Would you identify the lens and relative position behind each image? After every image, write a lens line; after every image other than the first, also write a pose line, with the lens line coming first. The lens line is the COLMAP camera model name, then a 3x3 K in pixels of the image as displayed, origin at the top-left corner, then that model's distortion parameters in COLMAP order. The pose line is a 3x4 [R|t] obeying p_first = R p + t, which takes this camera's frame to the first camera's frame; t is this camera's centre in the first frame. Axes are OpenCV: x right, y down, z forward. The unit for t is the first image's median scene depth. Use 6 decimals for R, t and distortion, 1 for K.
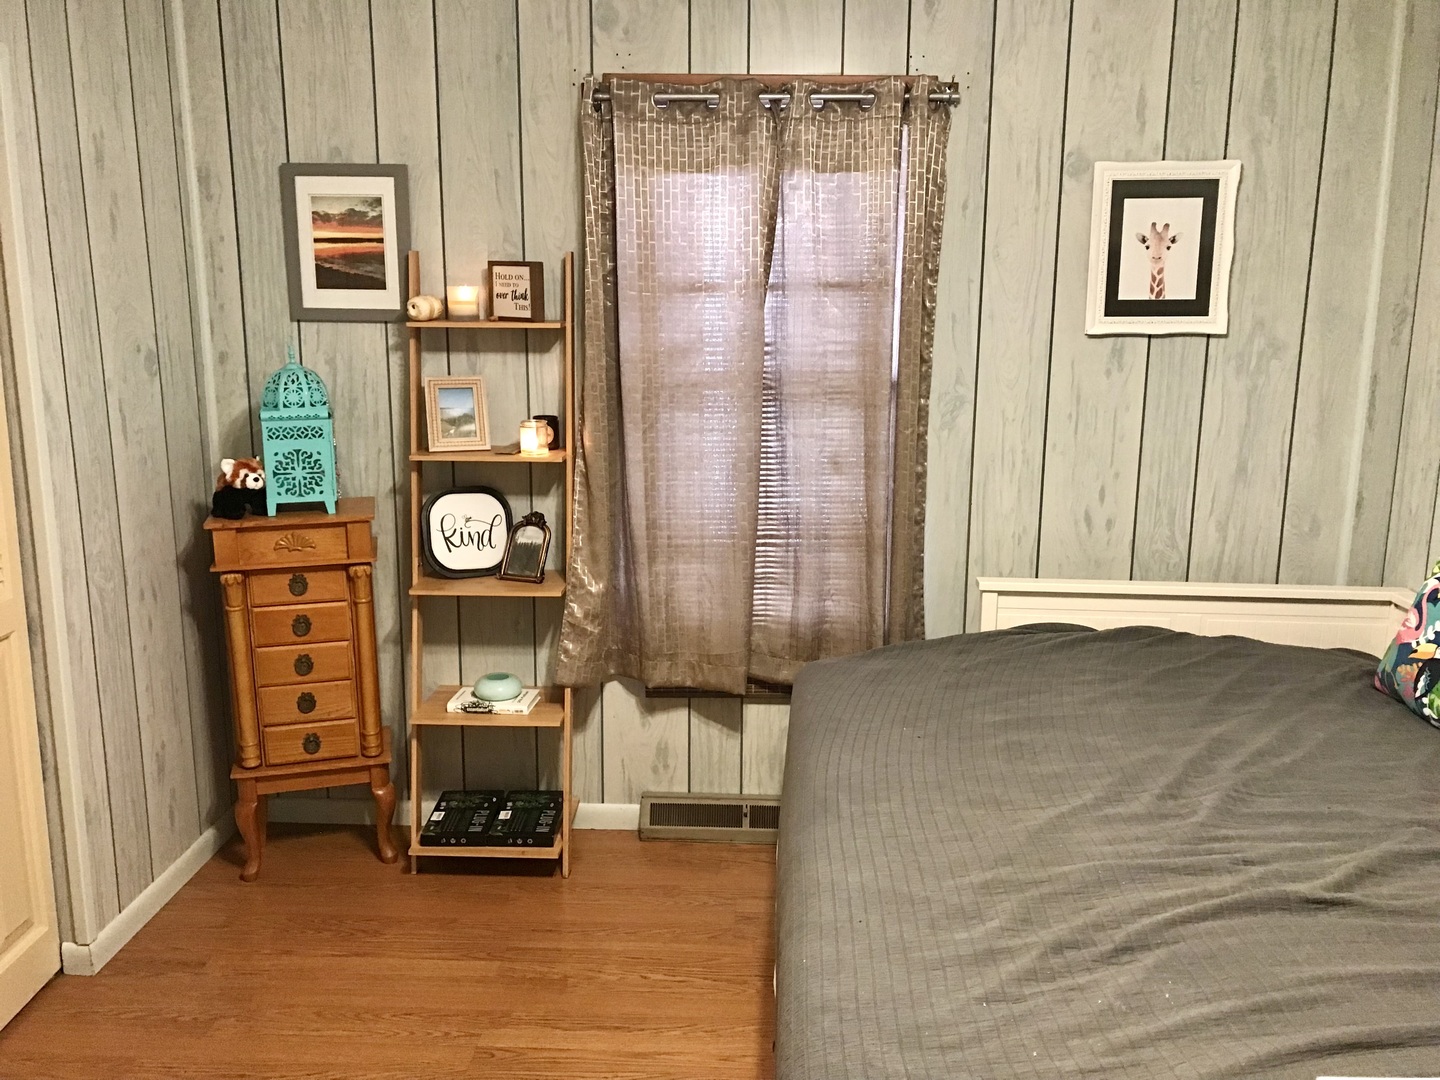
lens RADIAL K [[1200.1, 0, 717.9], [0, 1200.1, 543.4], [0, 0, 1]] dist [0.043835, -0.052166]
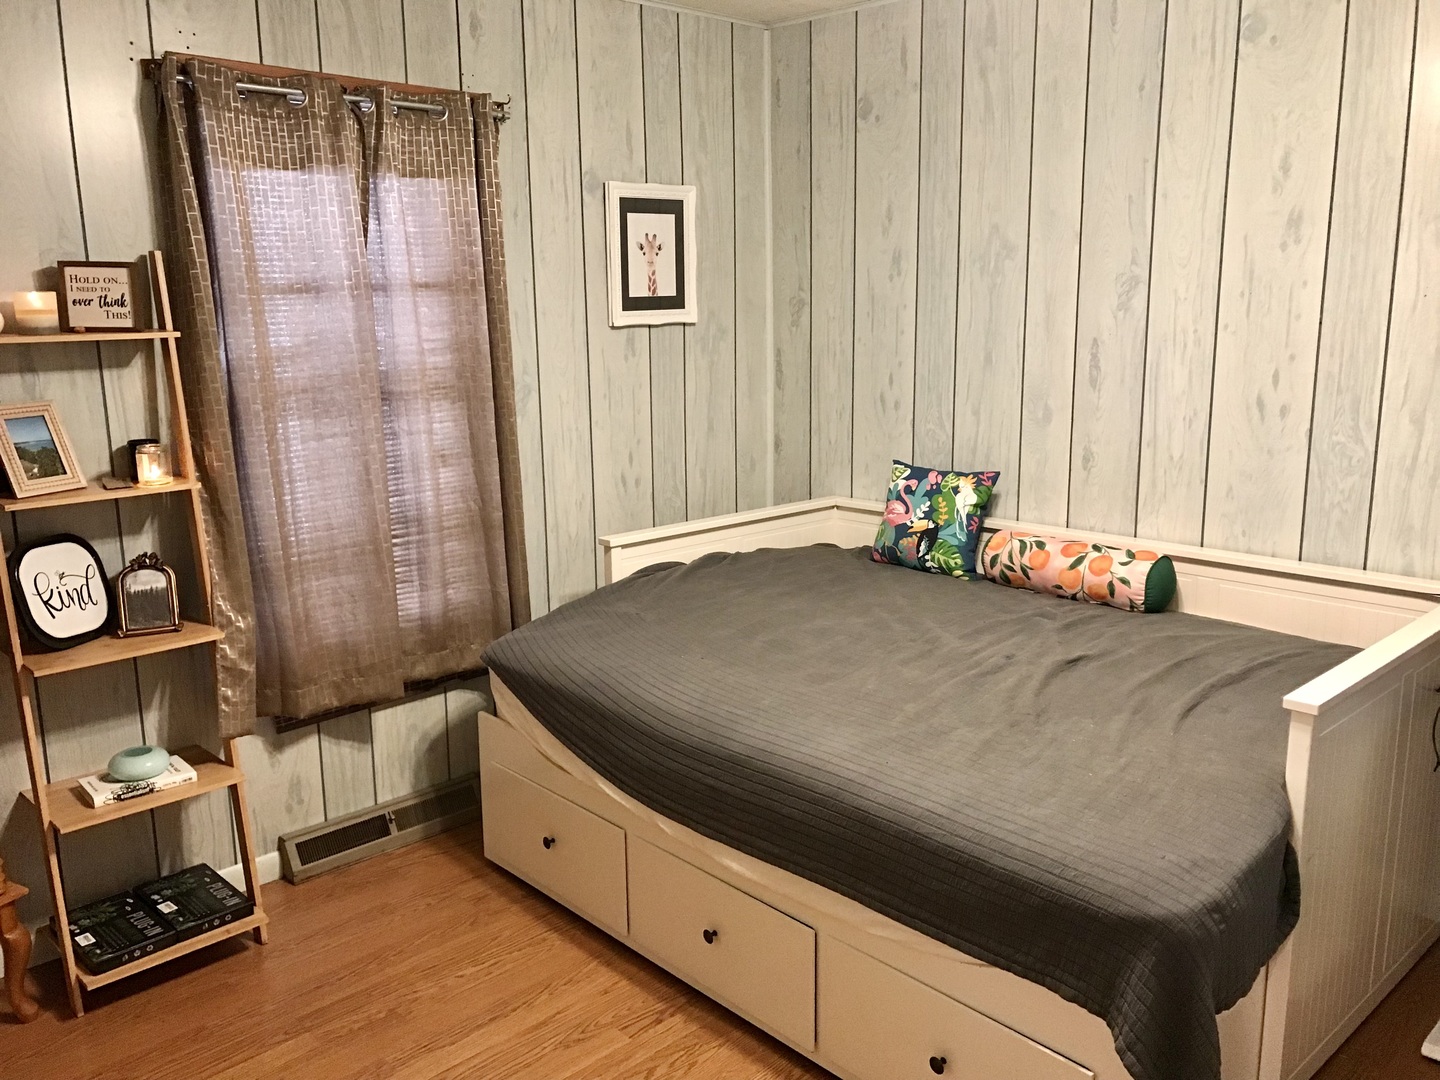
lens RADIAL K [[1200.1, 0, 697.8], [0, 1200.1, 552.9], [0, 0, 1]] dist [0.043835, -0.052166]
pose [[0.691186, -0.167326, 0.703039, -0.508482], [0.168038, 0.983374, 0.068843, -0.019980], [-0.702869, 0.070554, 0.707811, 0.113272]]
